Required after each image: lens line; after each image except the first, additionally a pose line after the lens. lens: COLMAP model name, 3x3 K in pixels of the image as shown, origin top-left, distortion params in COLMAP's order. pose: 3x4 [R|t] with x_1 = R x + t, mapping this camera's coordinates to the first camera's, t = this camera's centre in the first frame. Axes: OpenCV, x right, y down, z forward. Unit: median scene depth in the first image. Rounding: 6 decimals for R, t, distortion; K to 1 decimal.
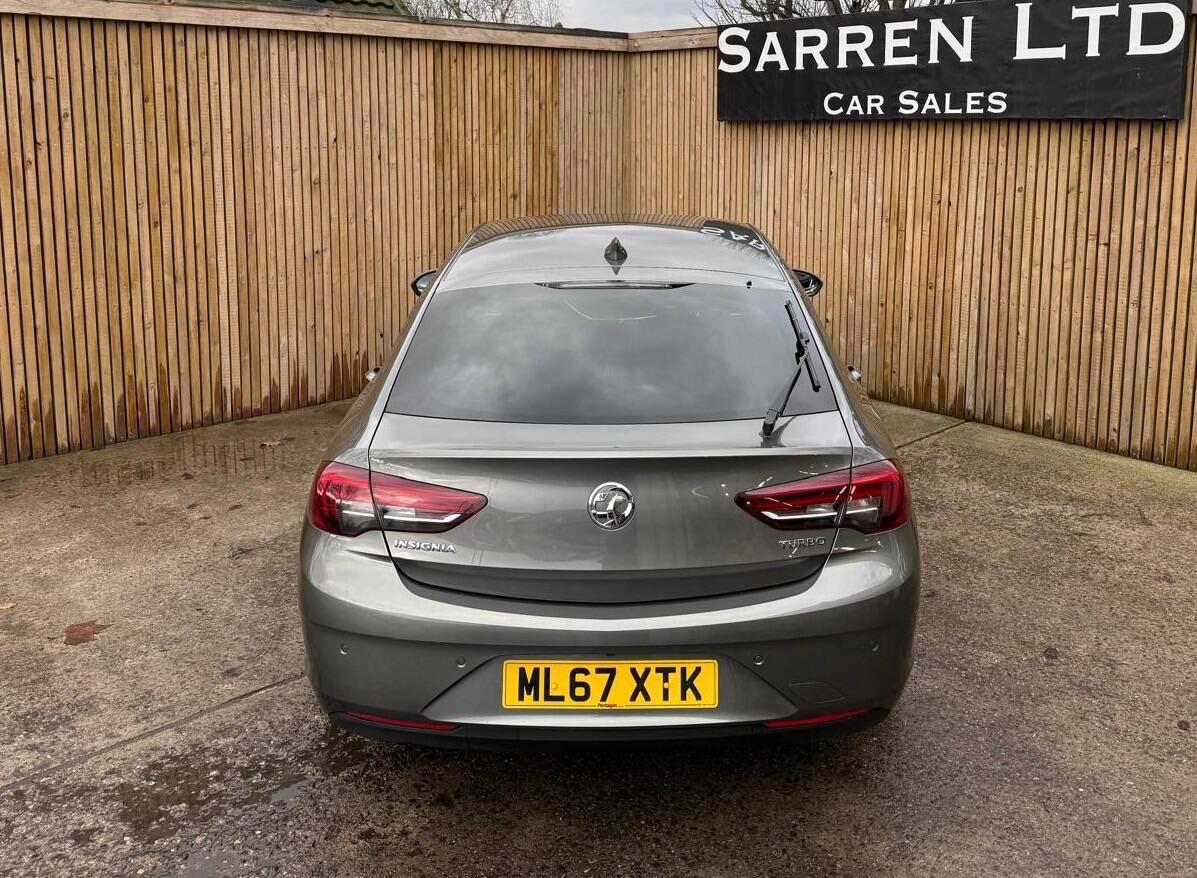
lens RADIAL K [[1109.1, 0, 644.2], [0, 1109.1, 281.2], [0, 0, 1]] dist [0.187194, -0.402850]
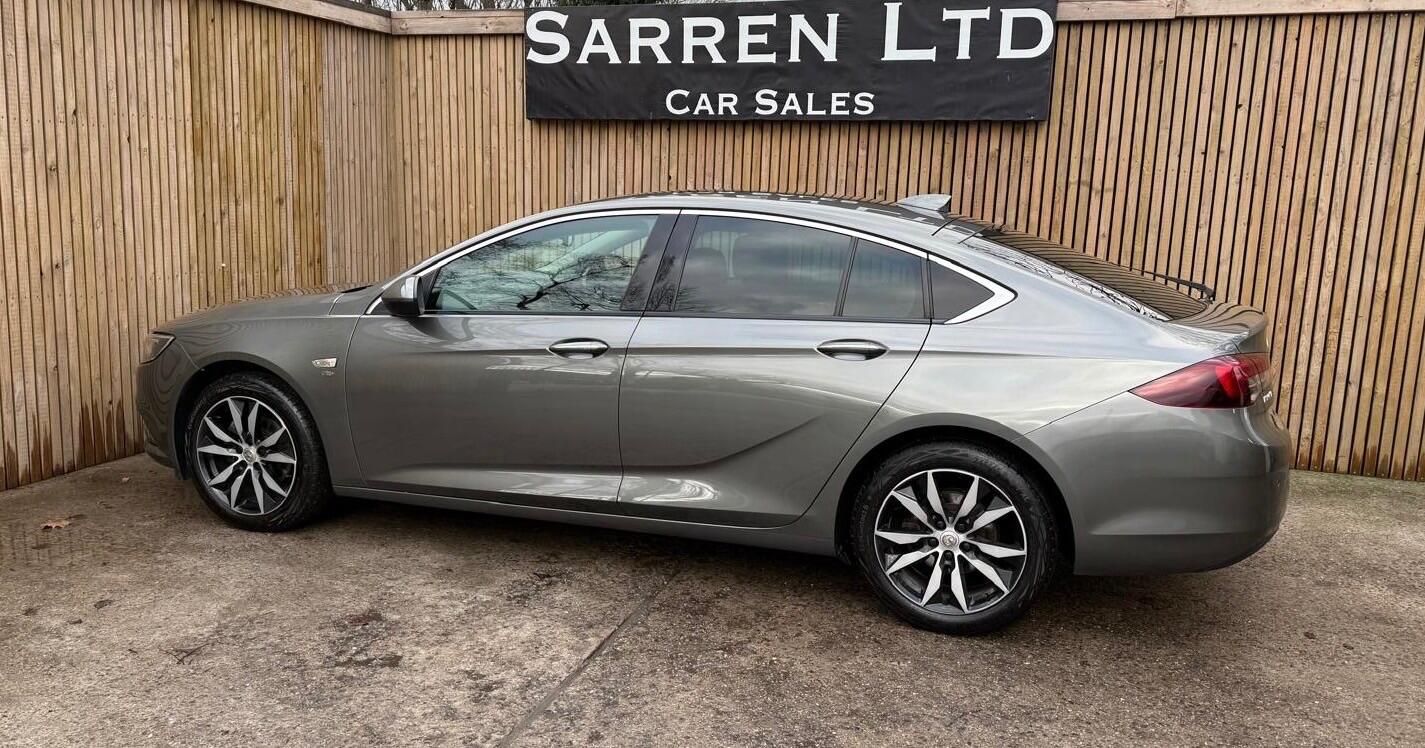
lens RADIAL K [[1110.9, 0, 712.3], [0, 1110.9, 389.5], [0, 0, 1]] dist [0.181468, -0.365554]
pose [[0.882773, -0.064204, 0.465392, -0.268468], [0.044165, 0.997572, 0.053849, 0.033815], [-0.467719, -0.026982, 0.883465, 0.151144]]
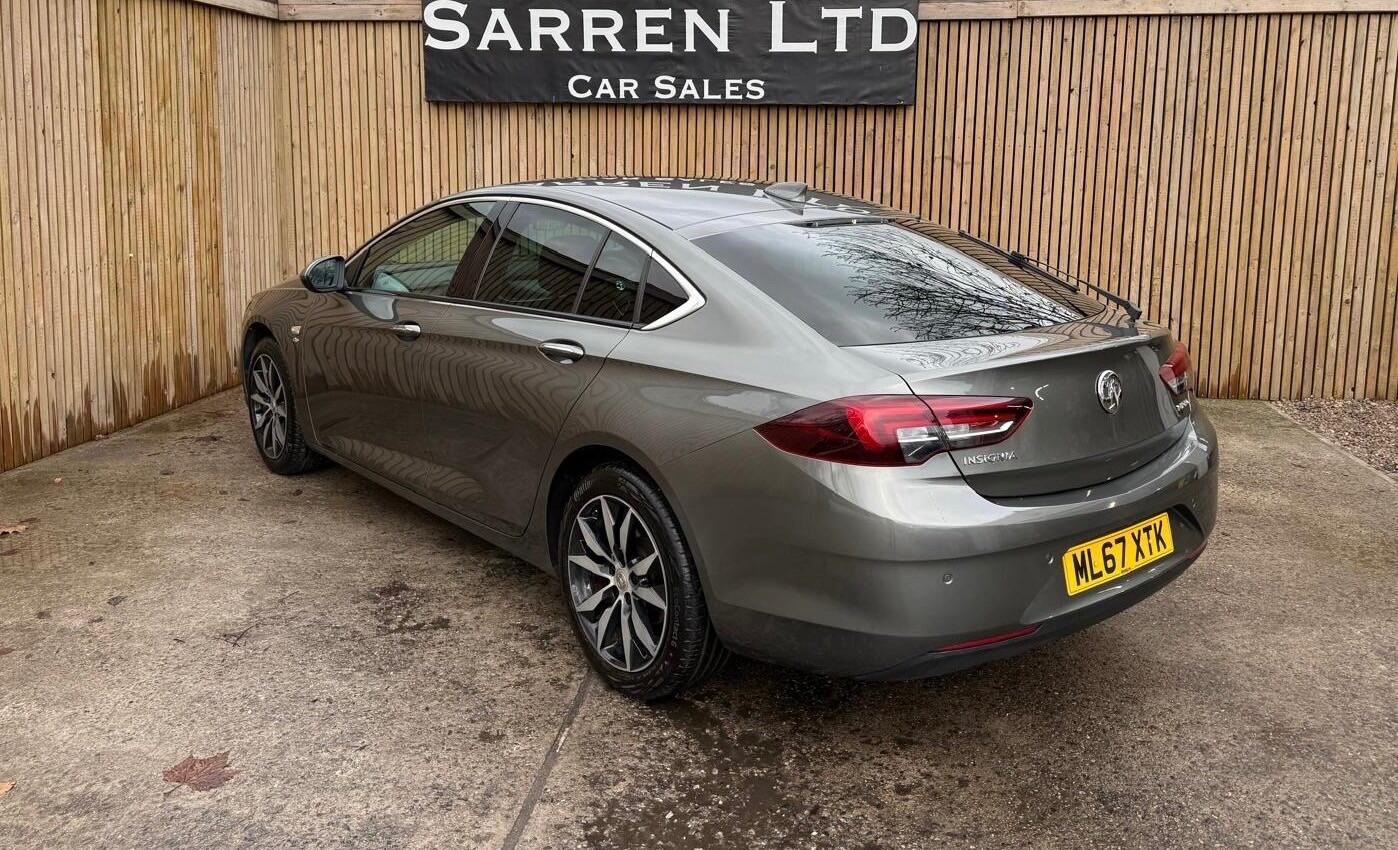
lens RADIAL K [[1112.7, 0, 742.5], [0, 1112.7, 296.1], [0, 0, 1]] dist [0.145556, -0.241899]
pose [[0.763707, -0.078603, 0.640760, -0.390395], [0.085516, 0.996131, 0.020273, 0.021246], [-0.639874, 0.039313, 0.767473, 0.147872]]
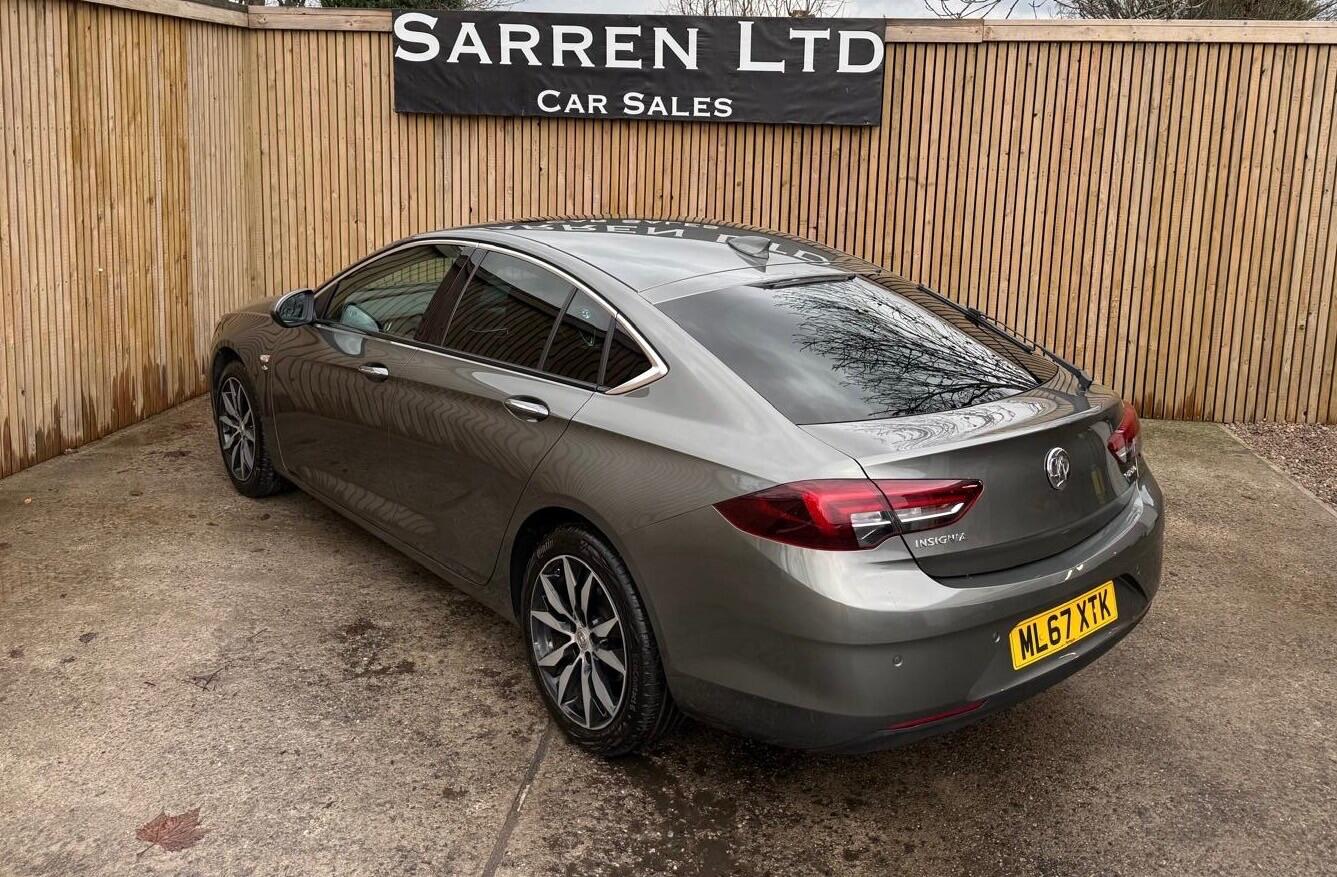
lens RADIAL K [[1111.9, 0, 719.5], [0, 1111.9, 290.4], [0, 0, 1]] dist [0.150109, -0.244516]
pose [[0.759229, -0.080174, 0.645867, -0.393255], [0.070654, 0.996672, 0.040665, -0.019030], [-0.646977, 0.014760, 0.762366, 0.136467]]
